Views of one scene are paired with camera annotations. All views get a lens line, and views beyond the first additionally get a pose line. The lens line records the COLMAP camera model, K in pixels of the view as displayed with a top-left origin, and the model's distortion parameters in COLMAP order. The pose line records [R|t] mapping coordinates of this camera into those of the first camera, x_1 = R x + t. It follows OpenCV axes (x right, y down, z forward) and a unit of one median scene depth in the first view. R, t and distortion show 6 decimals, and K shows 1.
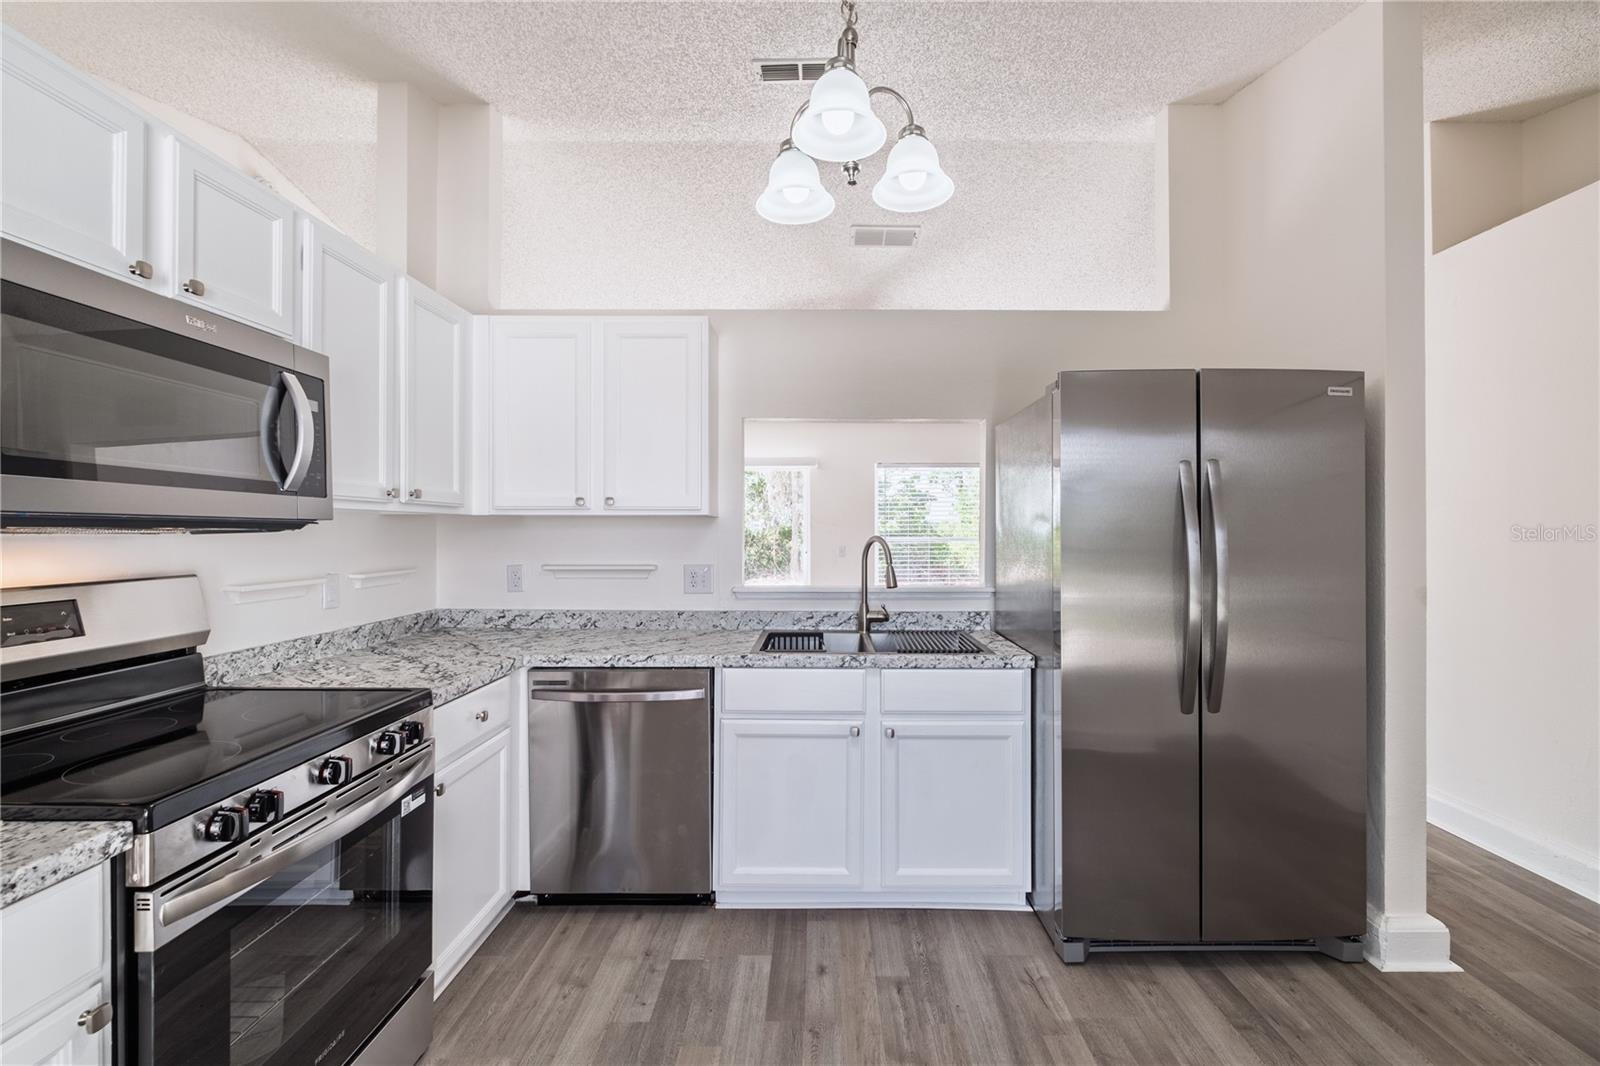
lens RADIAL K [[714.4, 0, 817.5], [0, 714.4, 530.6], [0, 0, 1]] dist [0.003729, -0.006962]
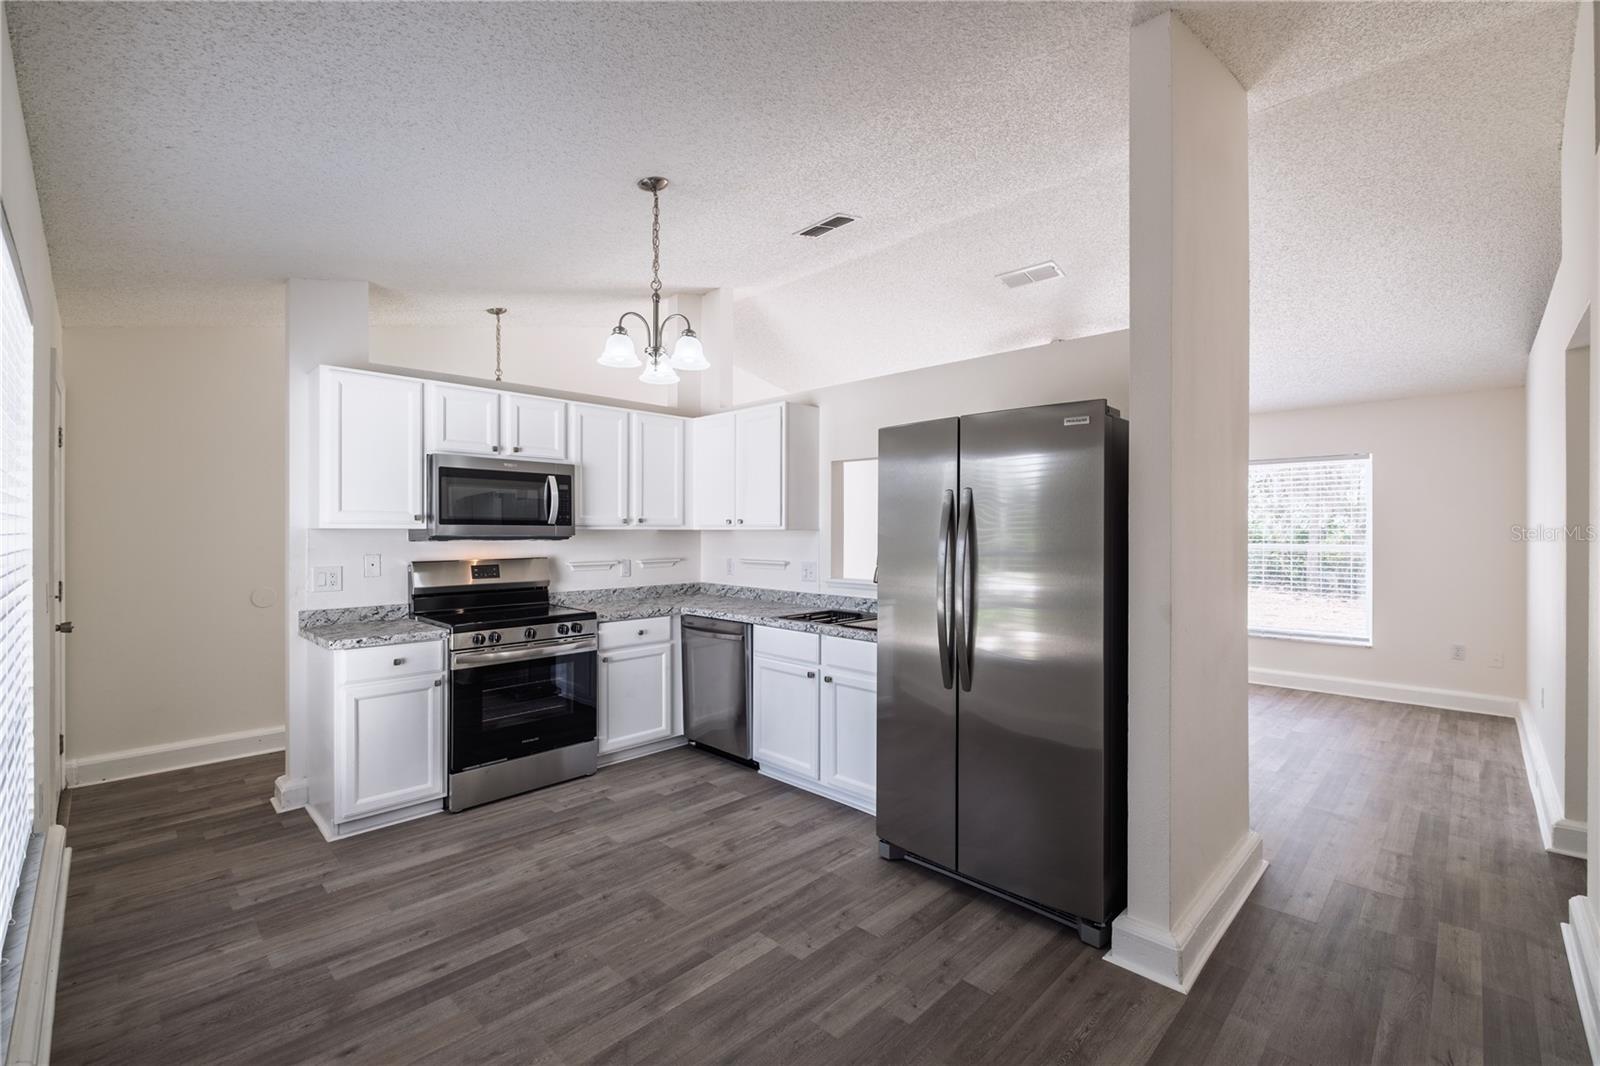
lens RADIAL K [[694.4, 0, 783.8], [0, 694.4, 531.9], [0, 0, 1]] dist [0.006482, -0.007842]
pose [[0.699384, 0.001143, -0.714745, 1.082592], [0.000281, 0.999998, 0.001875, -0.023840], [0.714746, -0.001512, 0.699382, -0.068382]]
